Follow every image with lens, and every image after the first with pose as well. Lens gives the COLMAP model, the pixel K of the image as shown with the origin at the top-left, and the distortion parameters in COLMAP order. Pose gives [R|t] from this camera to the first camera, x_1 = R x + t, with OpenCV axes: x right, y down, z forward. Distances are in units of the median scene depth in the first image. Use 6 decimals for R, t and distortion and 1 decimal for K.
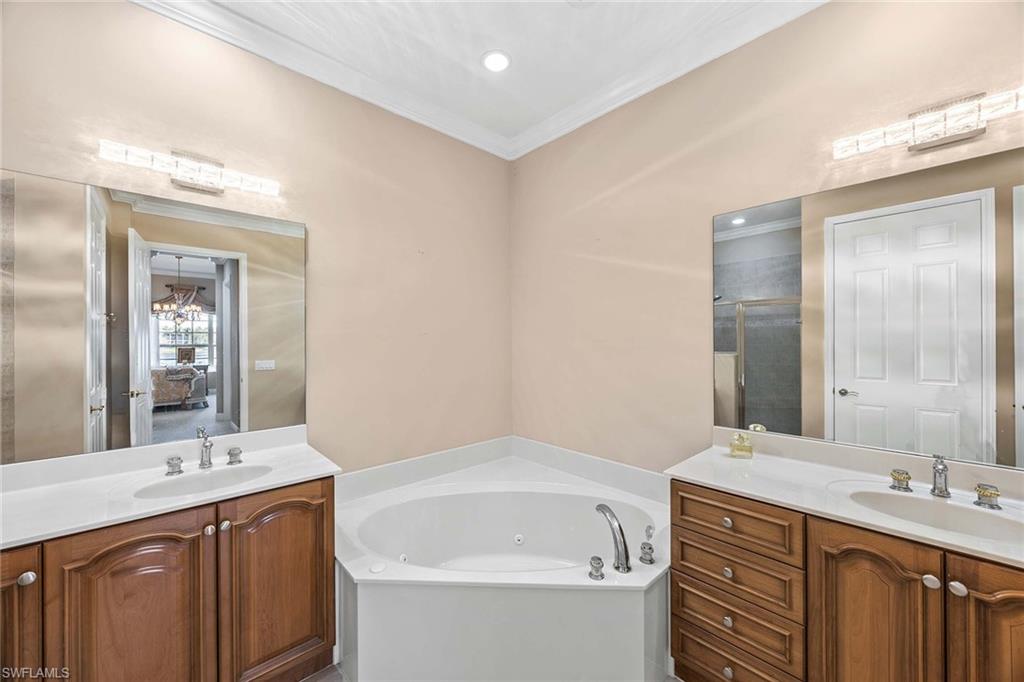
lens RADIAL K [[393.2, 0, 512.0], [0, 393.2, 341.0], [0, 0, 1]] dist [-0.001508, -0.000071]
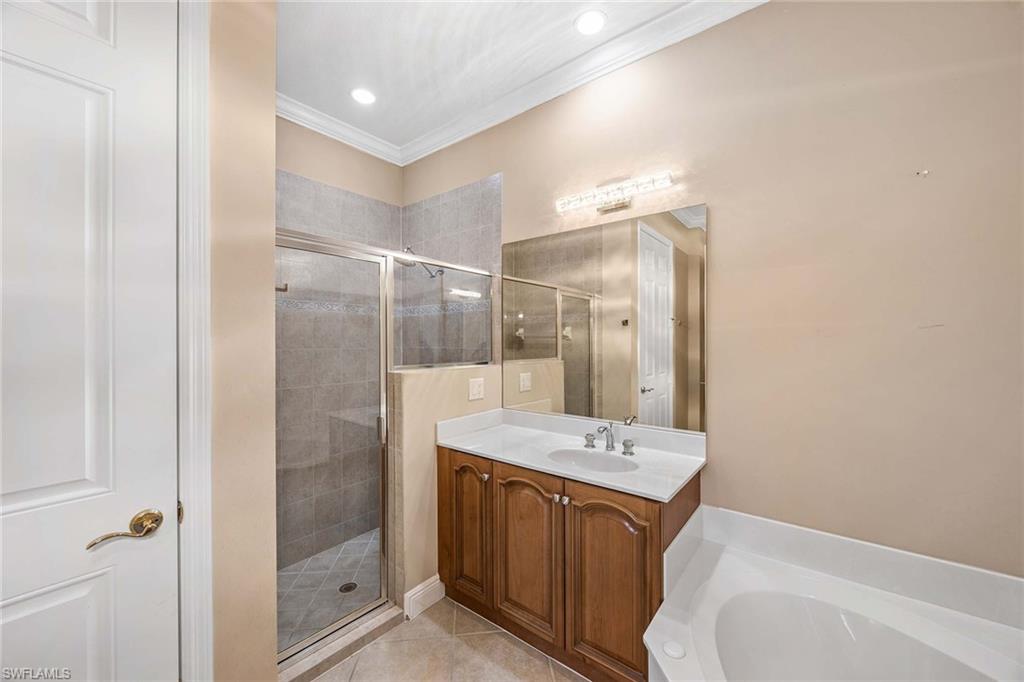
lens RADIAL K [[393.2, 0, 512.0], [0, 393.2, 341.0], [0, 0, 1]] dist [-0.001508, -0.000071]
pose [[0.153148, 0.003160, -0.988198, 0.312394], [0.003871, 0.999985, 0.003797, -0.002134], [0.988196, -0.004406, 0.153133, 0.544278]]
